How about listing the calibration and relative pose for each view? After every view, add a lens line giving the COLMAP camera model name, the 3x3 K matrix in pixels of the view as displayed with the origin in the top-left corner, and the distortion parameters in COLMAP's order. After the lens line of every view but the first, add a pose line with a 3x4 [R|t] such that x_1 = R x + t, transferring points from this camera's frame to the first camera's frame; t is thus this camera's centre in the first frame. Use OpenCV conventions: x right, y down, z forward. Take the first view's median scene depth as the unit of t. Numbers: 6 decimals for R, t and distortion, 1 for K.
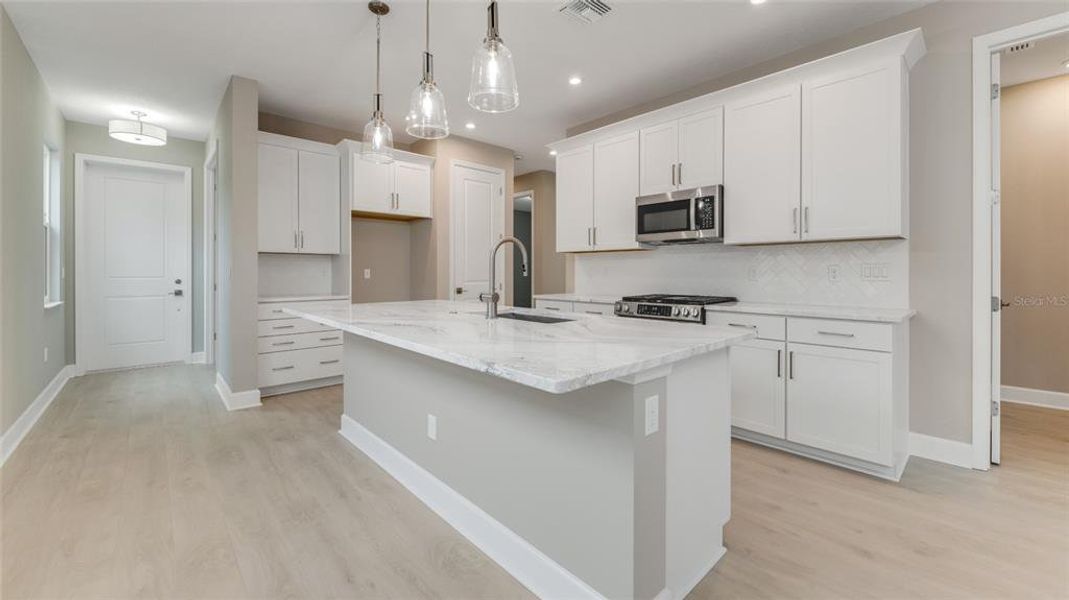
lens RADIAL K [[455.5, 0, 533.9], [0, 455.5, 269.3], [0, 0, 1]] dist [-0.001752, -0.000051]
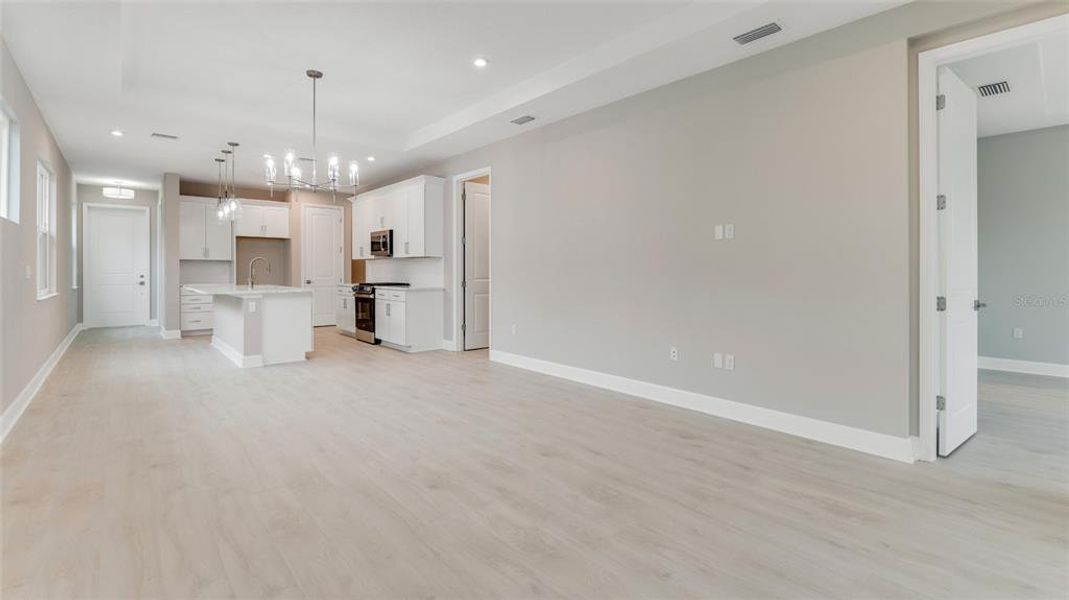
lens RADIAL K [[485.1, 0, 536.5], [0, 485.1, 270.7], [0, 0, 1]] dist [0.000767, -0.012428]
pose [[0.999991, 0.002120, 0.003614, 0.724397], [-0.002142, 0.999980, 0.005972, -0.006603], [-0.003601, -0.005980, 0.999976, -0.849190]]
